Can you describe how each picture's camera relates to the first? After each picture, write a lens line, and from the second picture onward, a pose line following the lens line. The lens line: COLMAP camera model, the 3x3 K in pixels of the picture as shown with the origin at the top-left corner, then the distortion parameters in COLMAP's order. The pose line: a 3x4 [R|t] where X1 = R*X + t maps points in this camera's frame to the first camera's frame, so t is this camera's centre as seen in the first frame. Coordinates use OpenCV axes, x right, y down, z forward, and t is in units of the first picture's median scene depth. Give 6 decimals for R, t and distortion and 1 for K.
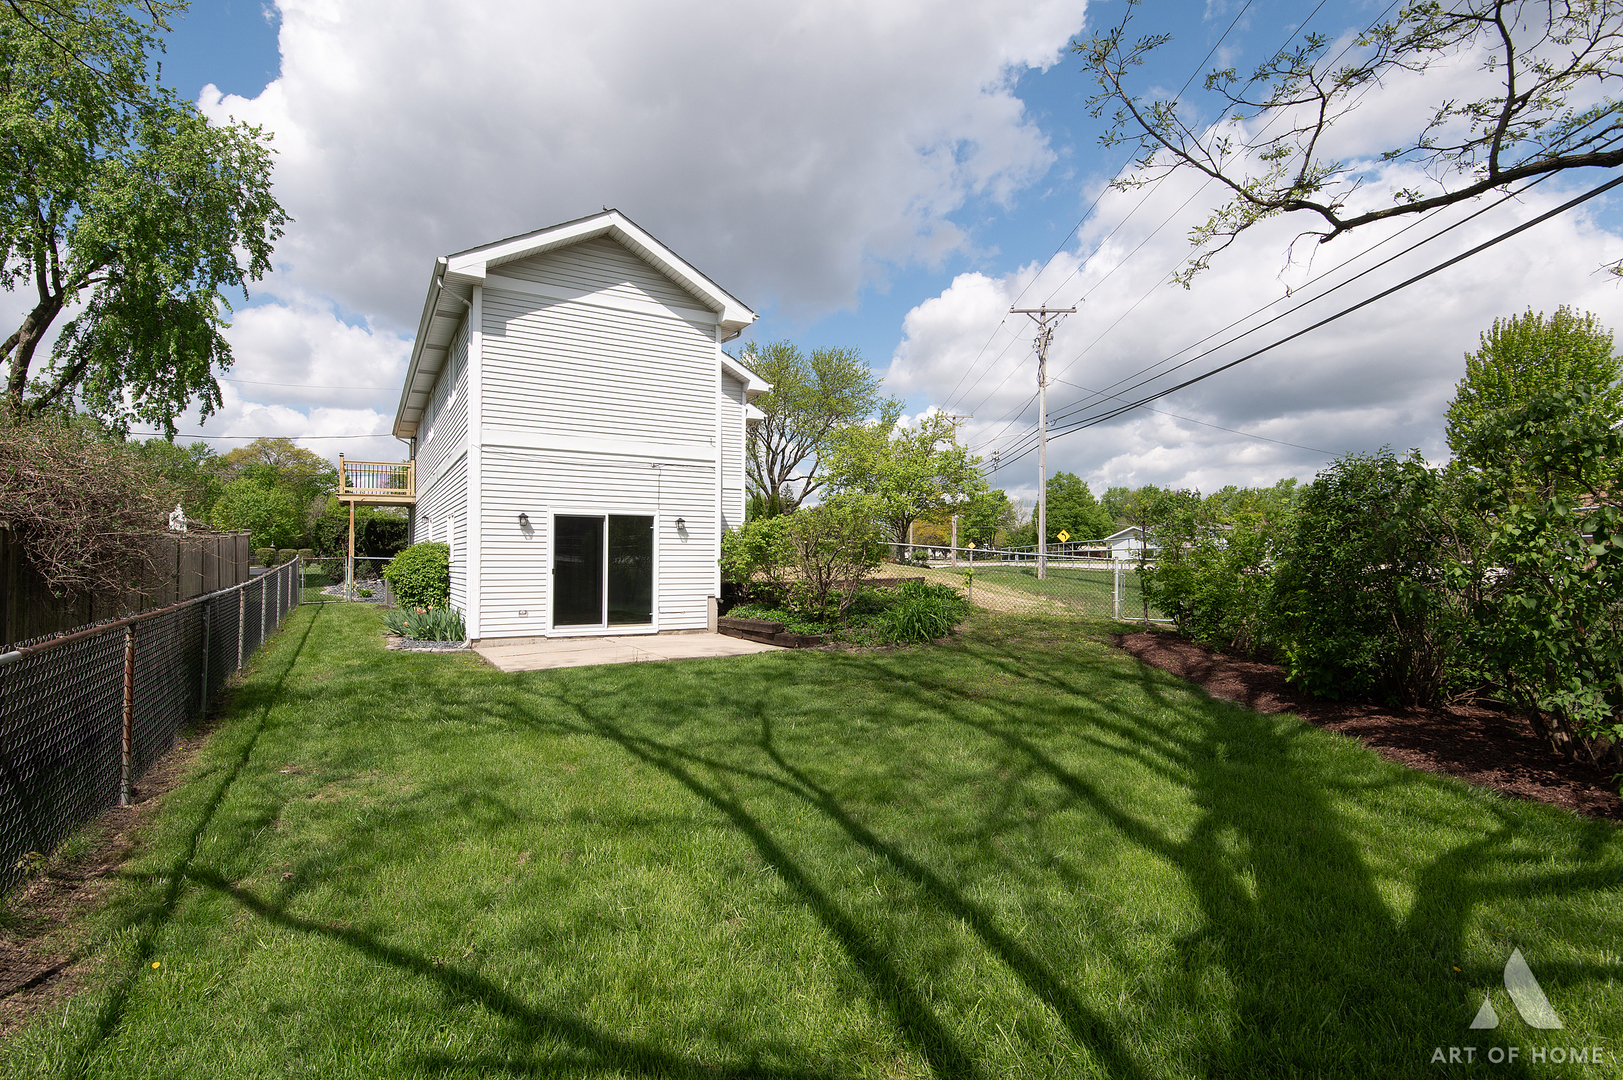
lens RADIAL K [[796.0, 0, 810.7], [0, 796.0, 541.7], [0, 0, 1]] dist [0.006052, -0.000590]
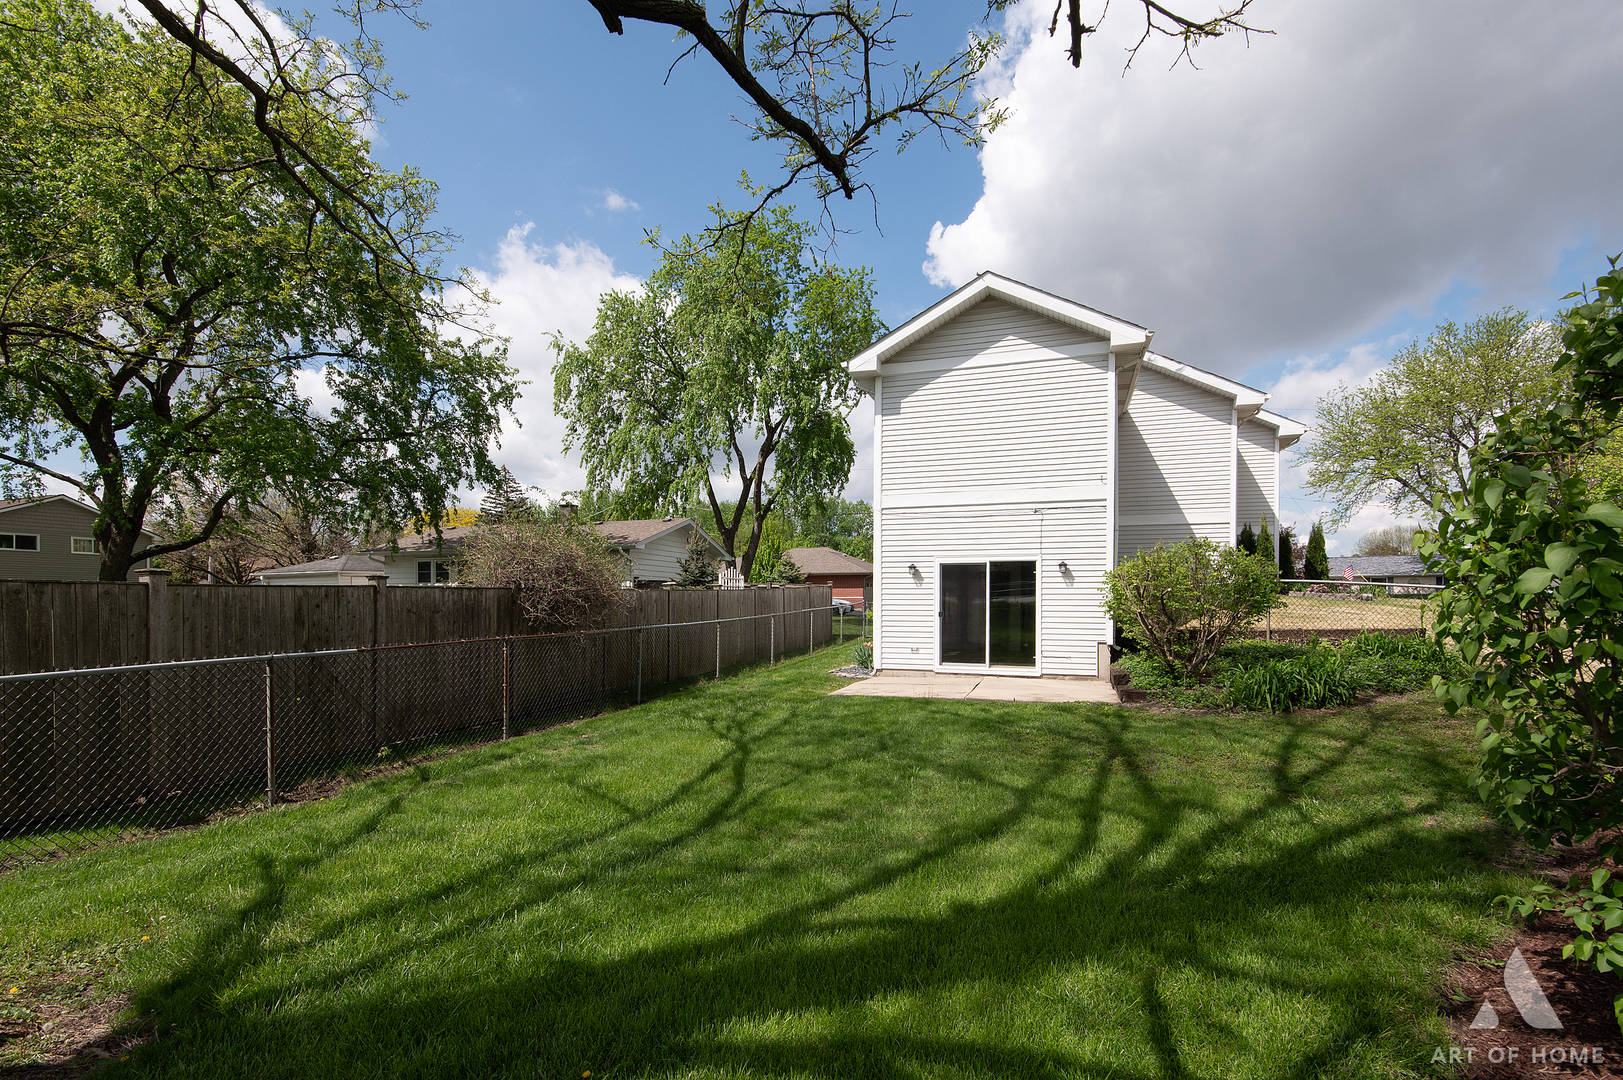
lens RADIAL K [[776.0, 0, 799.2], [0, 776.0, 597.6], [0, 0, 1]] dist [0.006155, -0.000464]
pose [[0.658608, -0.003798, -0.752476, 0.359405], [0.020957, 0.999692, 0.013296, -0.004838], [0.752194, -0.024527, 0.658485, 0.123995]]
